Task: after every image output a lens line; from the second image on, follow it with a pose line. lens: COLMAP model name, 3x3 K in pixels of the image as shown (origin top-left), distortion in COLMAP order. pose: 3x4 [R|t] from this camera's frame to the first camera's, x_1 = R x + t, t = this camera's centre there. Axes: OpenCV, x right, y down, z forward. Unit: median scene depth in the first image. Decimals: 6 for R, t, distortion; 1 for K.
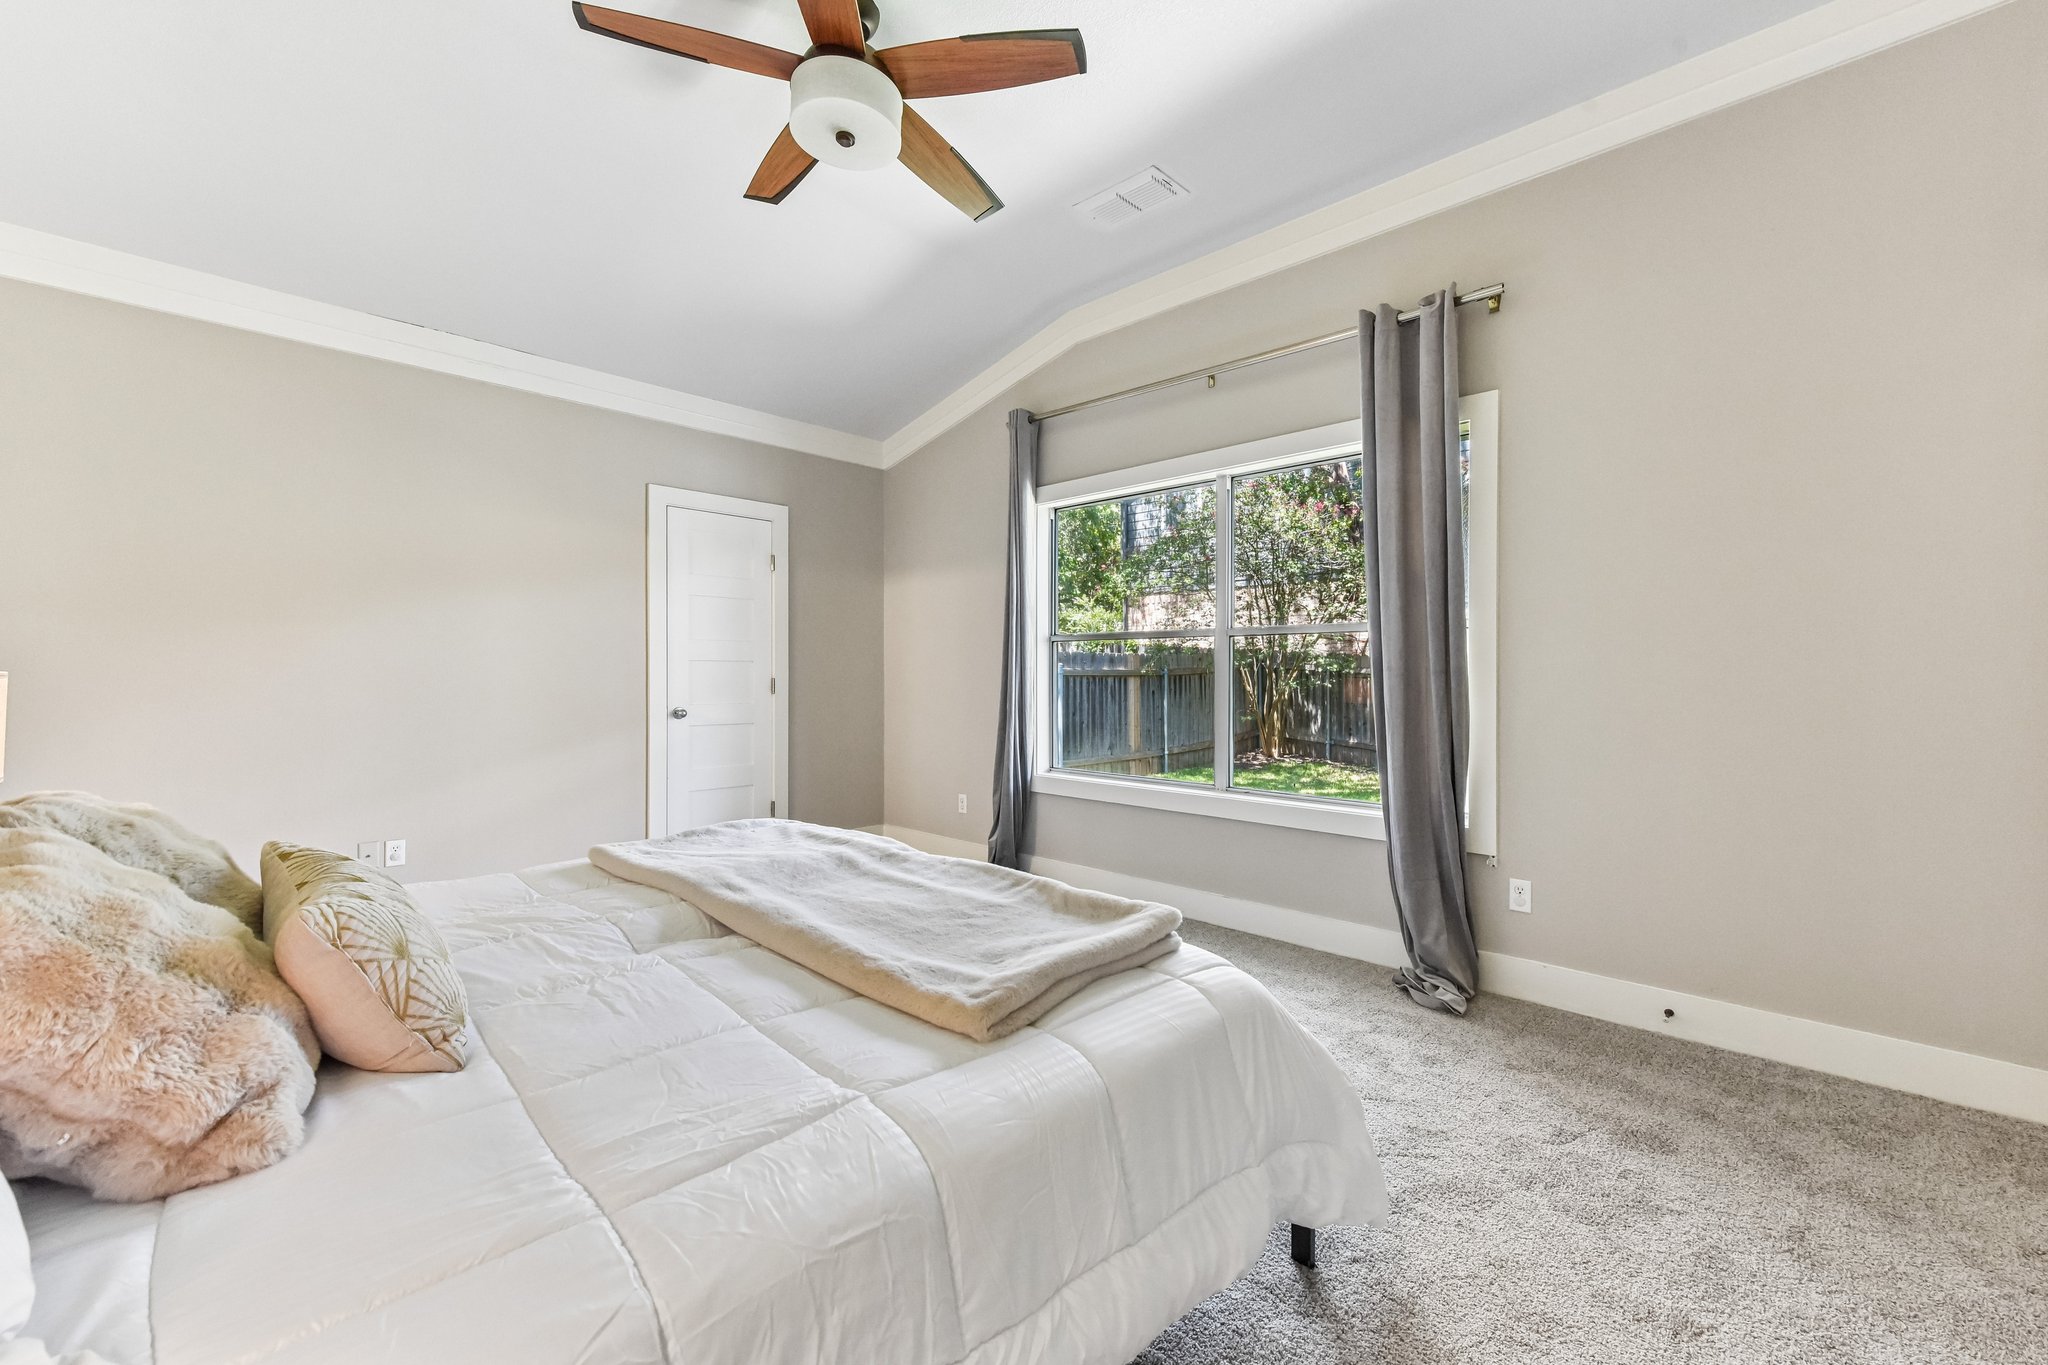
lens RADIAL K [[831.2, 0, 1032.3], [0, 831.2, 680.3], [0, 0, 1]] dist [0.000014, -0.000065]
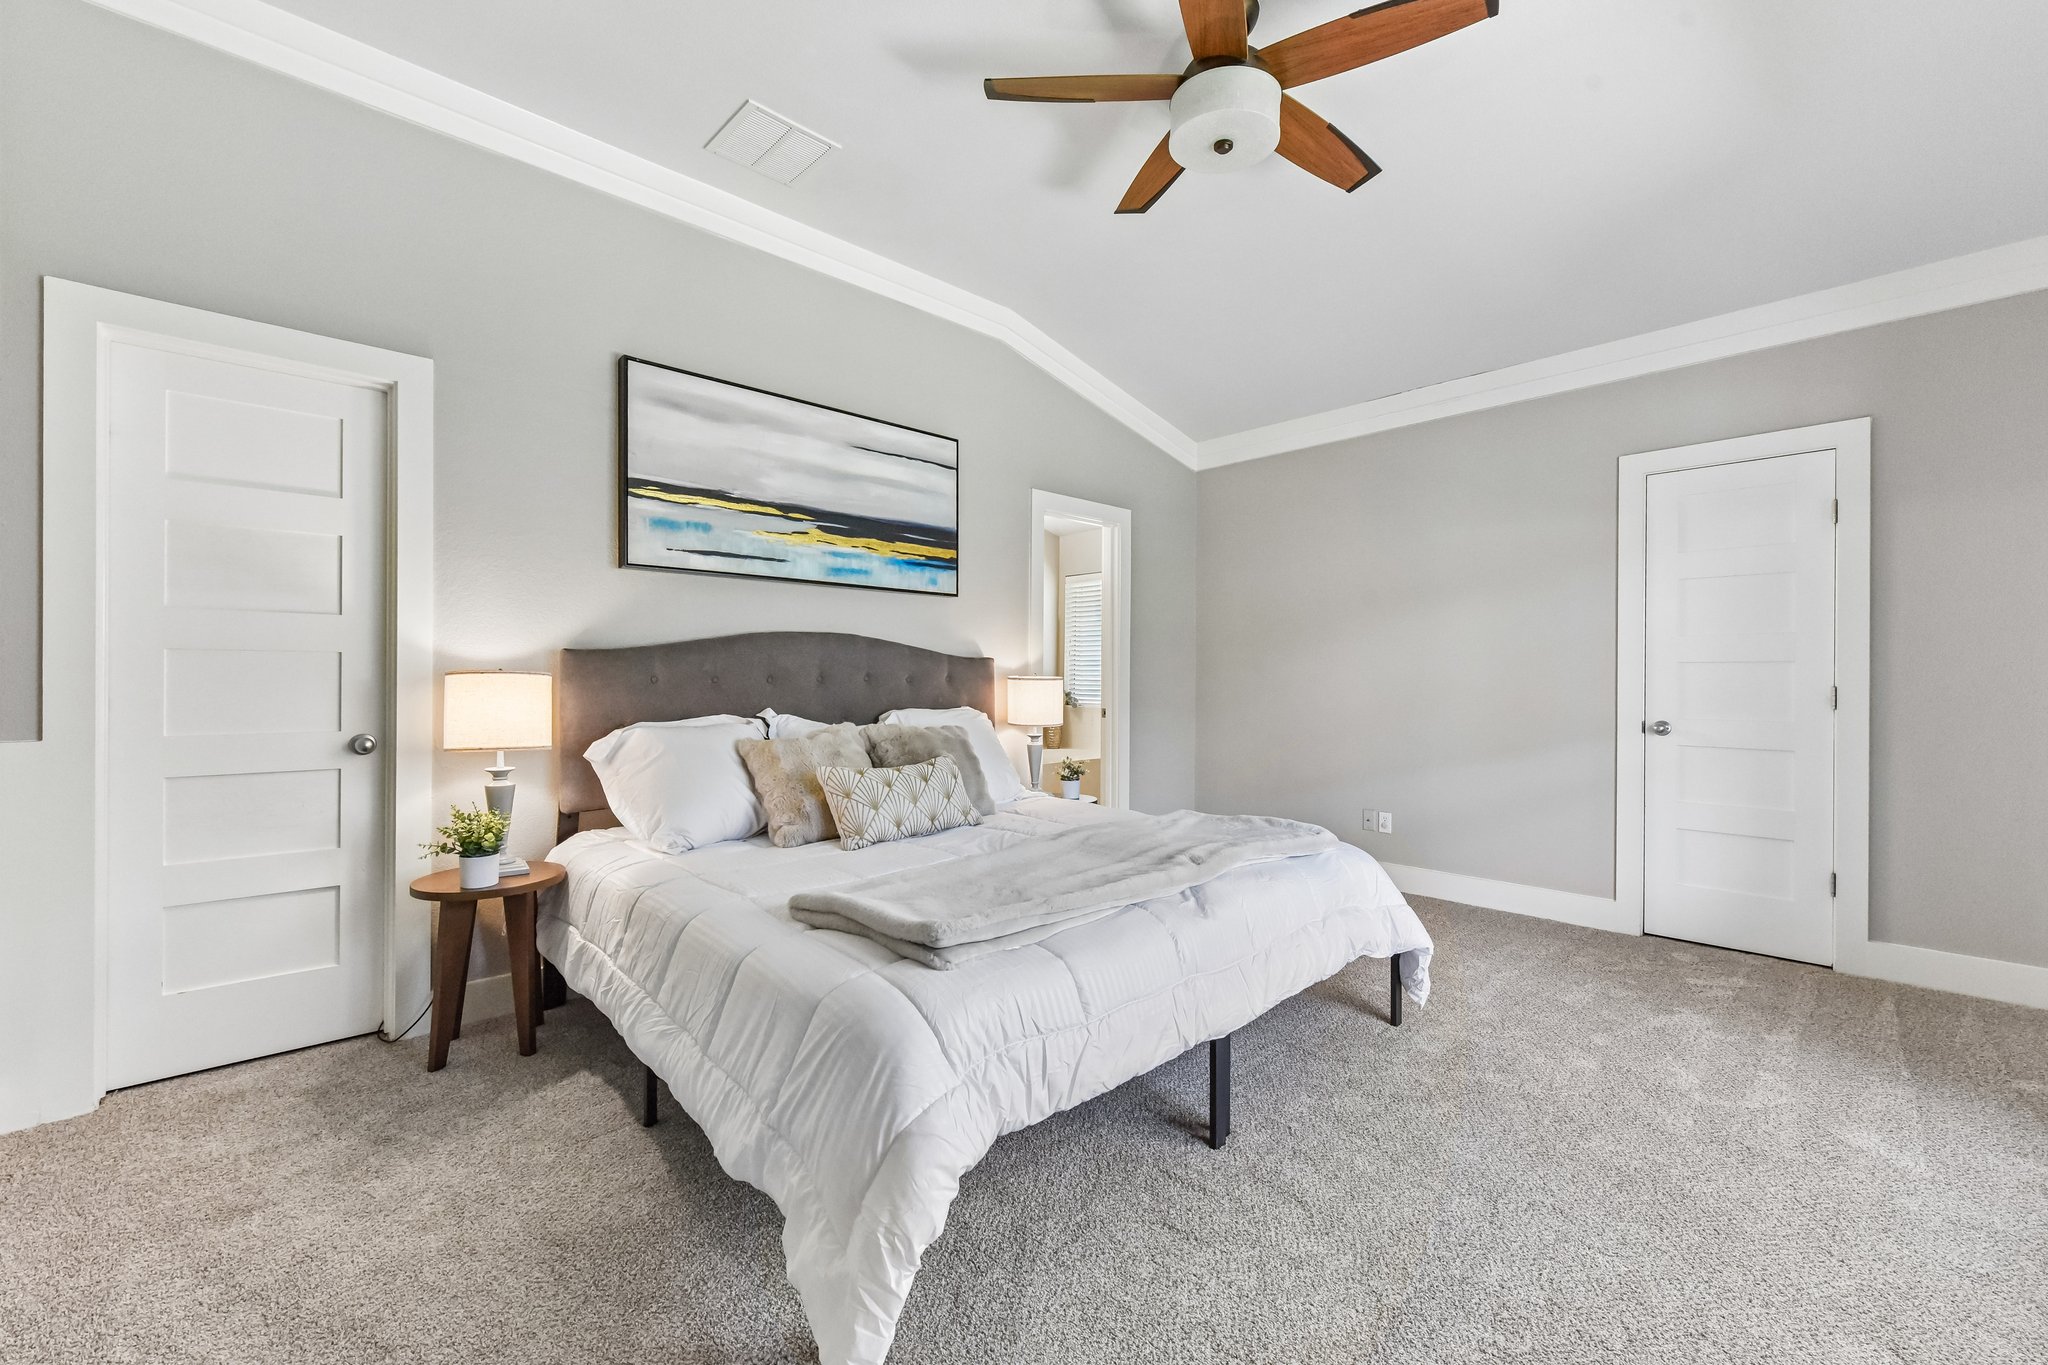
lens RADIAL K [[831.2, 0, 1032.3], [0, 831.2, 680.3], [0, 0, 1]] dist [0.000014, -0.000065]
pose [[-0.052356, -0.000619, -0.998628, 0.429600], [-0.008505, 0.999964, -0.000174, -0.001341], [0.998592, 0.008485, -0.052360, 0.449364]]
